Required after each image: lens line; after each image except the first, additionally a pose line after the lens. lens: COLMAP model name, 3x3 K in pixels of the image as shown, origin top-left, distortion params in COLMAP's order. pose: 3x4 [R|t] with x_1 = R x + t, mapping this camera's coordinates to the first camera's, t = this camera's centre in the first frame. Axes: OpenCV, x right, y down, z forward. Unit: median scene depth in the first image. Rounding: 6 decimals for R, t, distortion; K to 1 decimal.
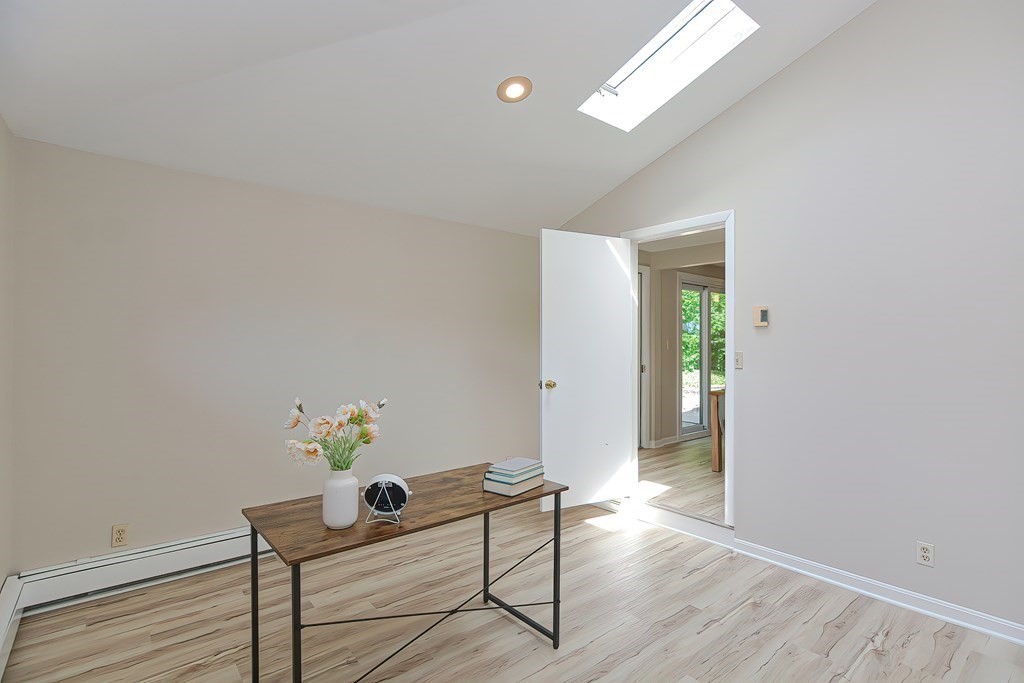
lens RADIAL K [[498.8, 0, 509.6], [0, 498.8, 340.0], [0, 0, 1]] dist [-0.005068, 0.000983]
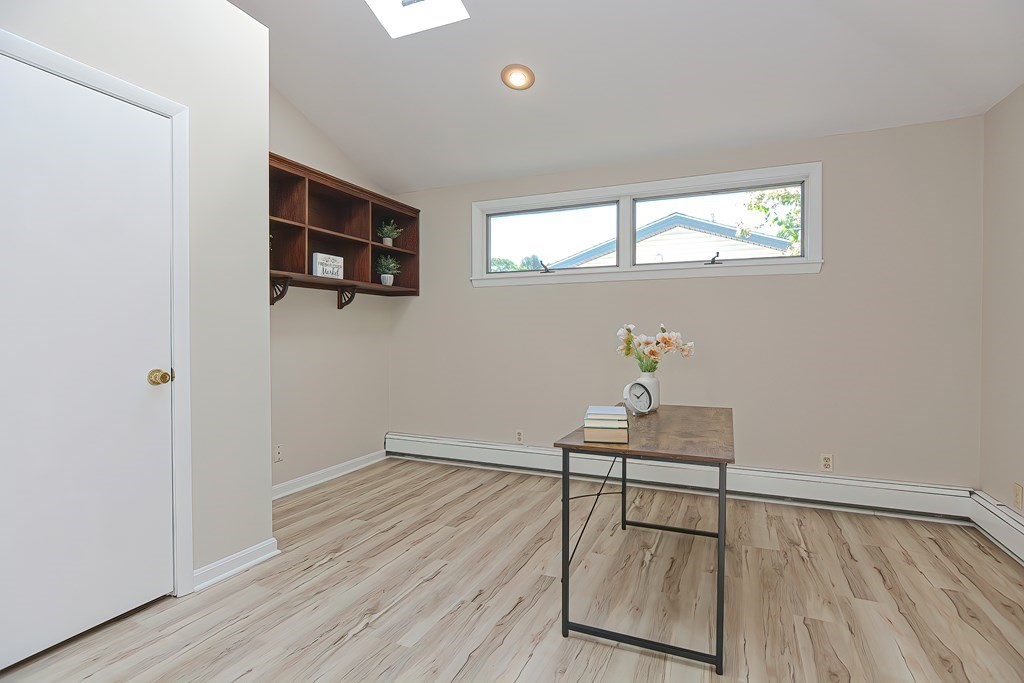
lens RADIAL K [[498.8, 0, 509.6], [0, 498.8, 340.0], [0, 0, 1]] dist [-0.005068, 0.000983]
pose [[-0.874004, 0.013657, -0.485727, 0.502616], [0.011413, 0.999906, 0.007578, 0.110184], [0.485785, 0.001080, -0.874078, 1.495765]]
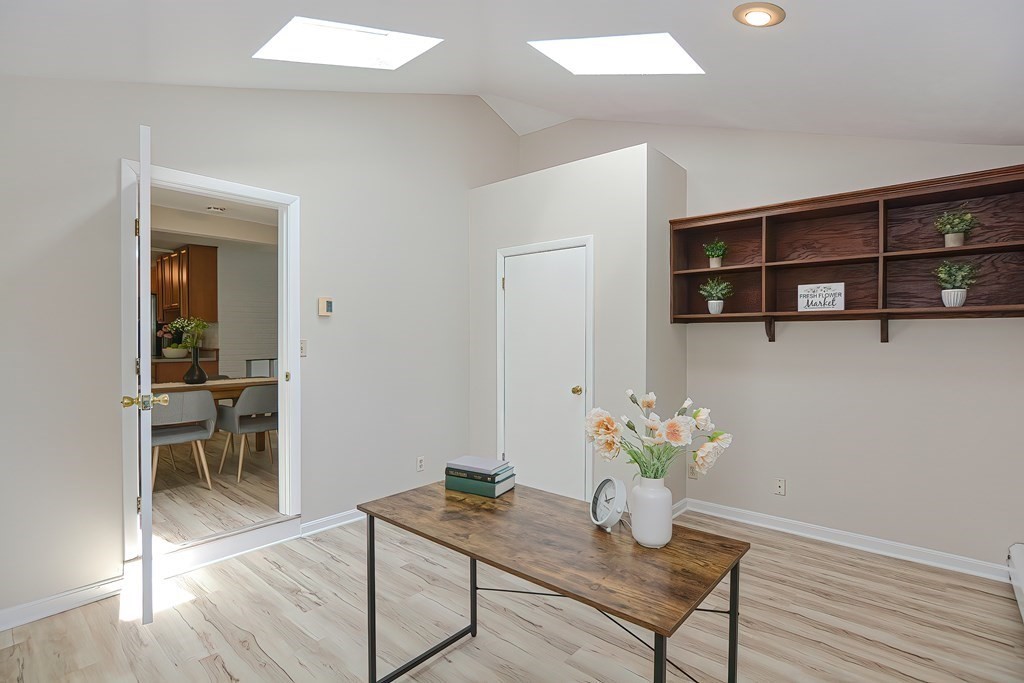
lens RADIAL K [[511.4, 0, 512.0], [0, 511.4, 341.5], [0, 0, 1]] dist [-0.021678, 0.000248]
pose [[-0.194192, -0.007978, 0.980931, -0.821089], [-0.012454, 0.999906, 0.005667, 0.021166], [-0.980885, -0.011116, -0.194273, 1.014983]]
